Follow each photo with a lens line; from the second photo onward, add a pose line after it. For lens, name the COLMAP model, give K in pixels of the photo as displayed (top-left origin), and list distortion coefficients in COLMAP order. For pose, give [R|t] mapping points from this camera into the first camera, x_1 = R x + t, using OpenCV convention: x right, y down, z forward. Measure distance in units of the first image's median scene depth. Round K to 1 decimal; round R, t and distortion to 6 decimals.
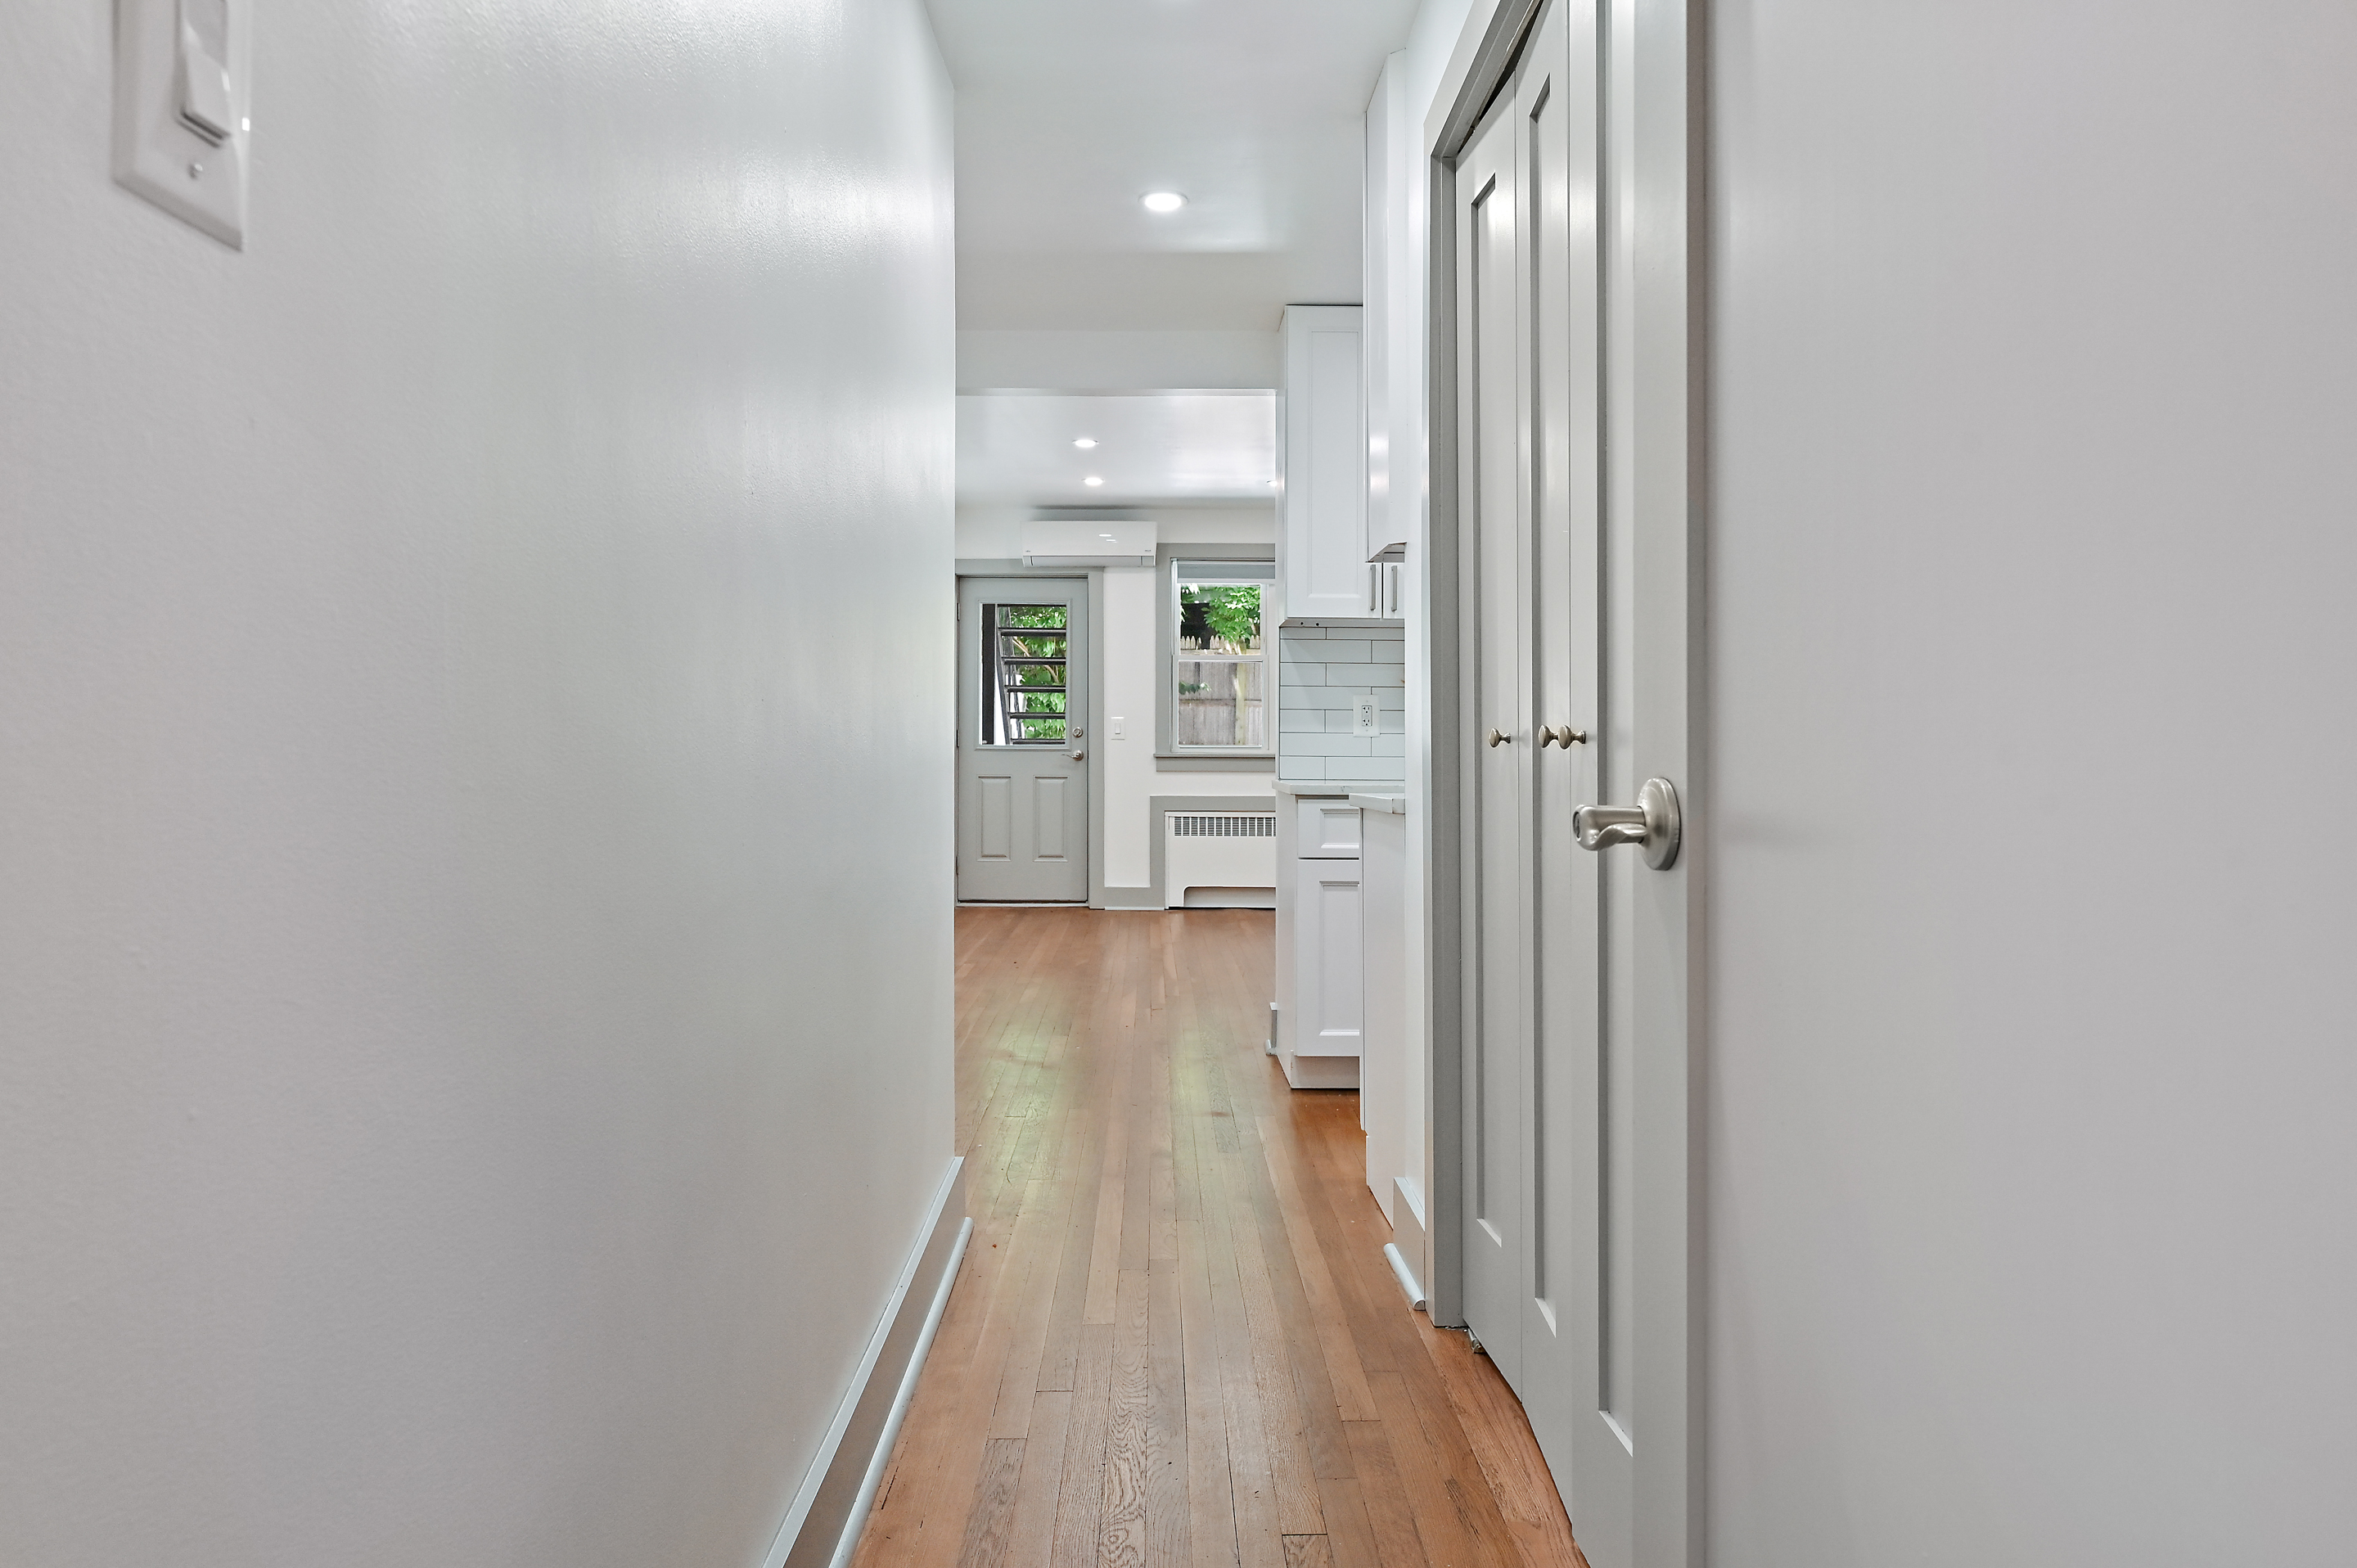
lens RADIAL K [[1575.8, 0, 1173.4], [0, 1575.8, 737.7], [0, 0, 1]] dist [0.001487, 0.000295]
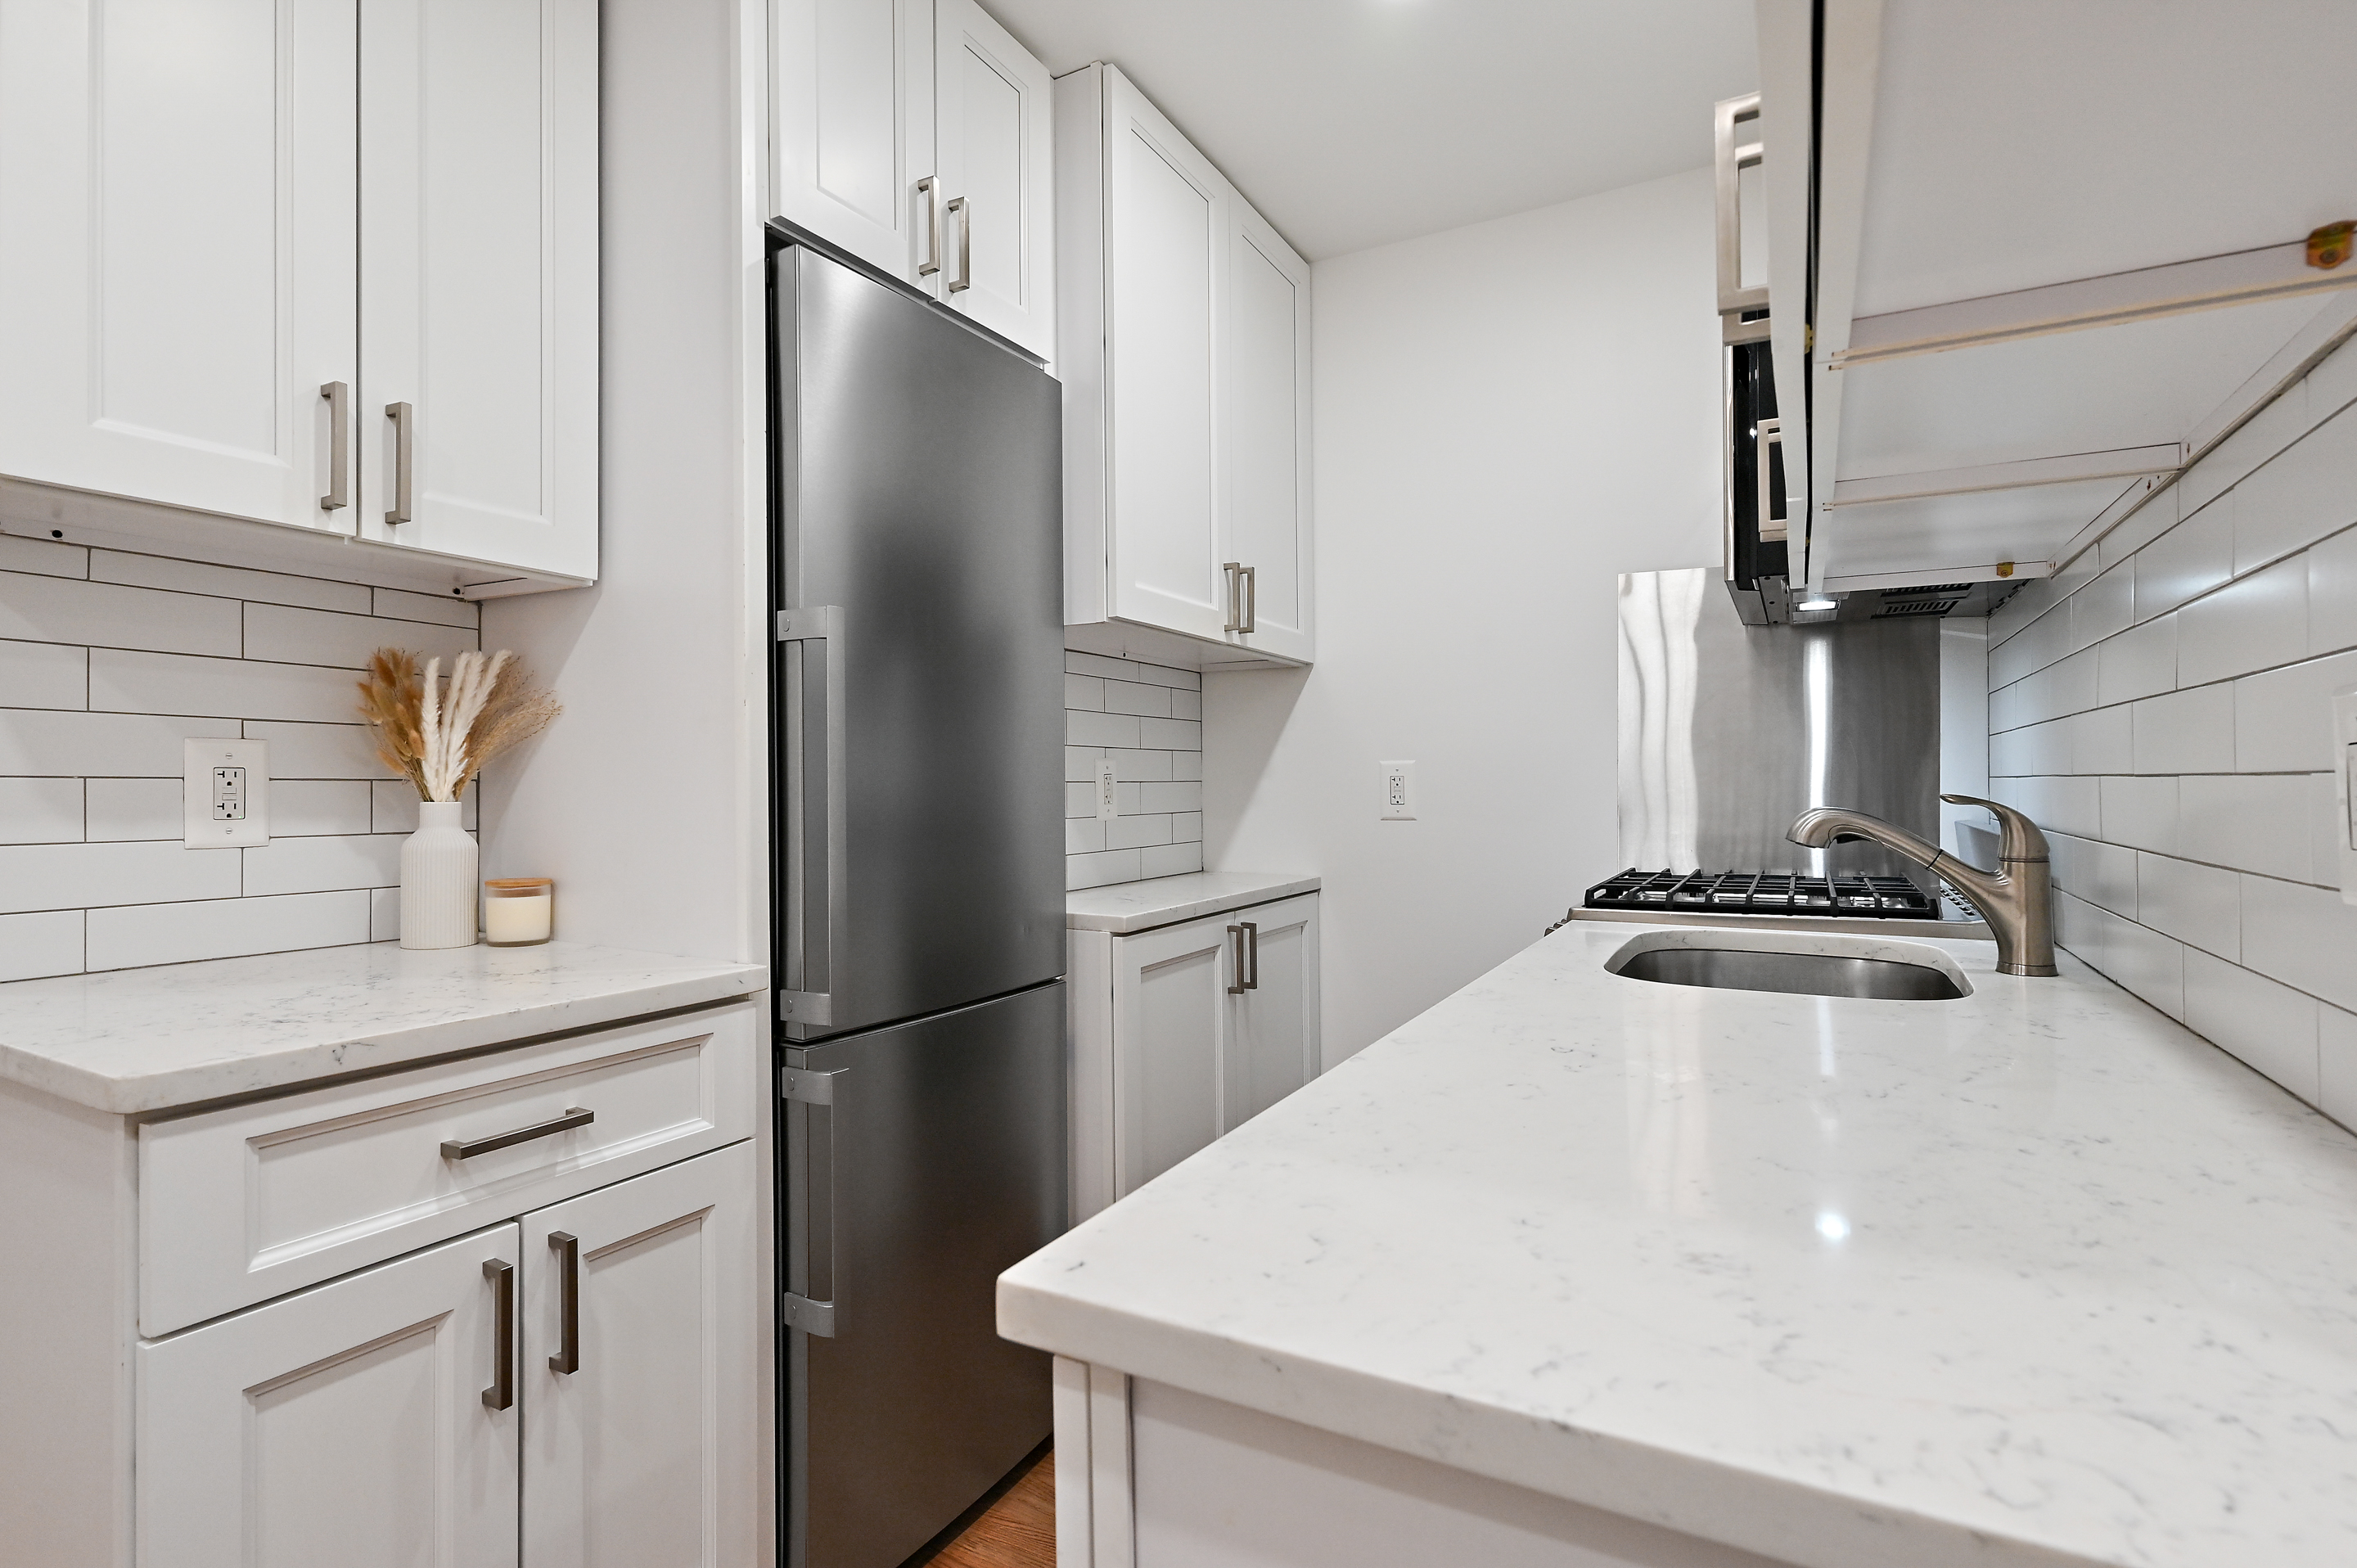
lens RADIAL K [[1119.5, 0, 1178.6], [0, 1119.5, 796.1], [0, 0, 1]] dist [0.001014, 0.000367]
pose [[0.512099, -0.005967, 0.858906, 0.004698], [-0.009259, 0.999879, 0.012466, -0.018972], [-0.858877, -0.014337, 0.511982, 0.656595]]
